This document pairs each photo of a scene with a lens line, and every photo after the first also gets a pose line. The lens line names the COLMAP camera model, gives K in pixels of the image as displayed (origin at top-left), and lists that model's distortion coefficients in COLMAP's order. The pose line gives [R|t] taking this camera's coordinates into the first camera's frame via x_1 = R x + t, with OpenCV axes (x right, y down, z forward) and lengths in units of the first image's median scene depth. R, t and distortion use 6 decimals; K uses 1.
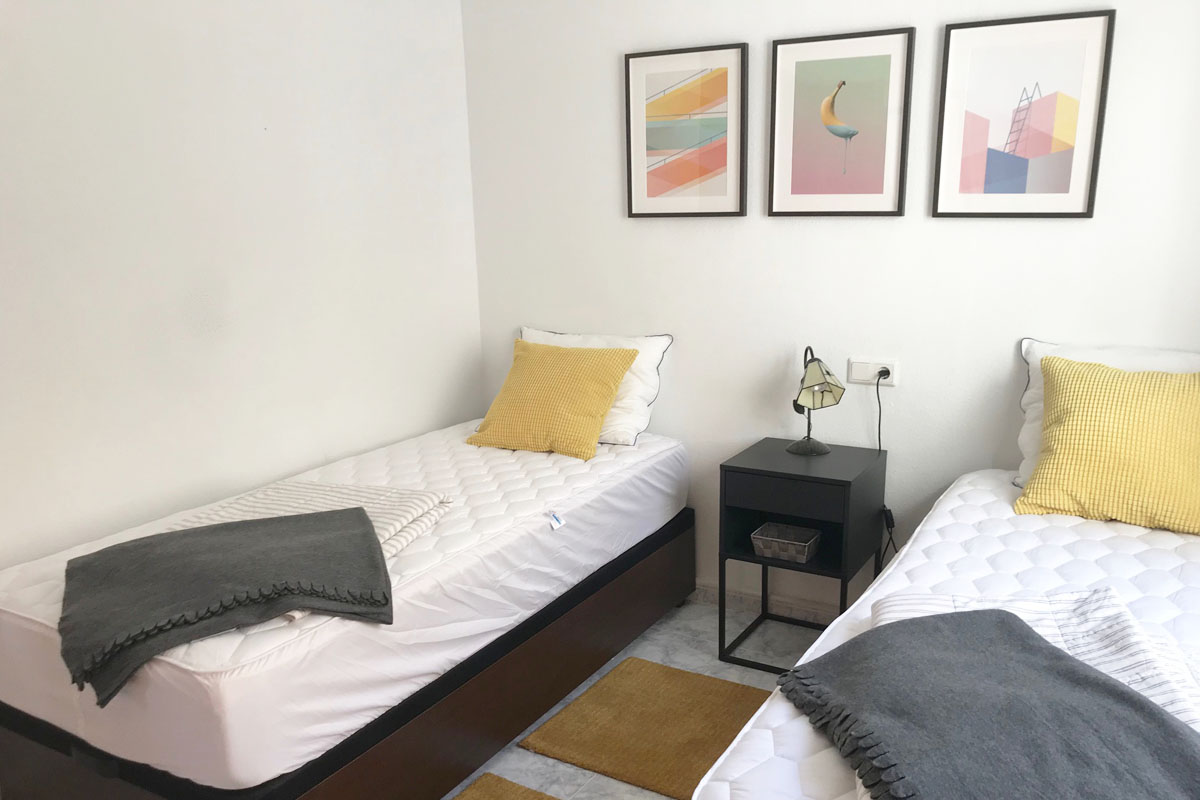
lens RADIAL K [[980.2, 0, 600.0], [0, 980.2, 400.0], [0, 0, 1]] dist [0.057423, -0.002729]
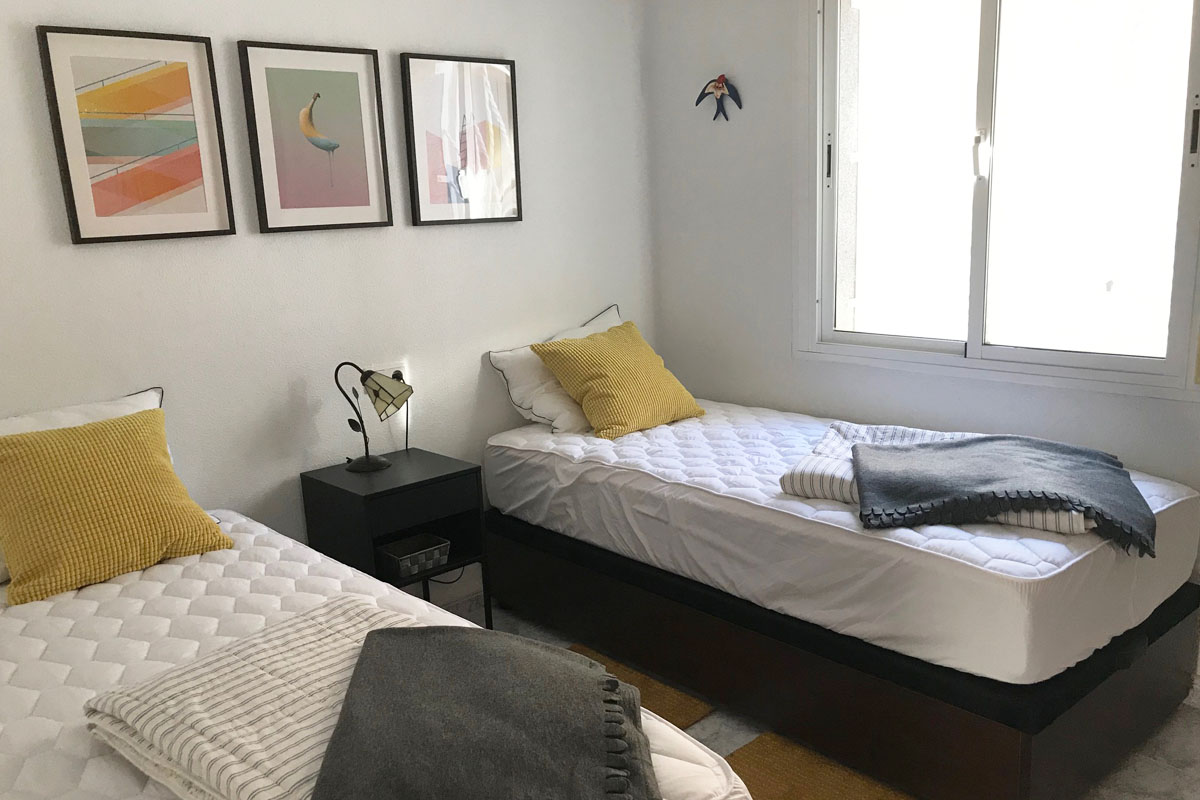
lens RADIAL K [[1024.0, 0, 600.0], [0, 1024.0, 400.0], [0, 0, 1]] dist [0.035990, 0.001168]
pose [[0.327507, -0.190552, 0.925434, -0.631525], [0.231275, 0.965825, 0.117022, -0.077422], [-0.916106, 0.175704, 0.360385, 0.401378]]
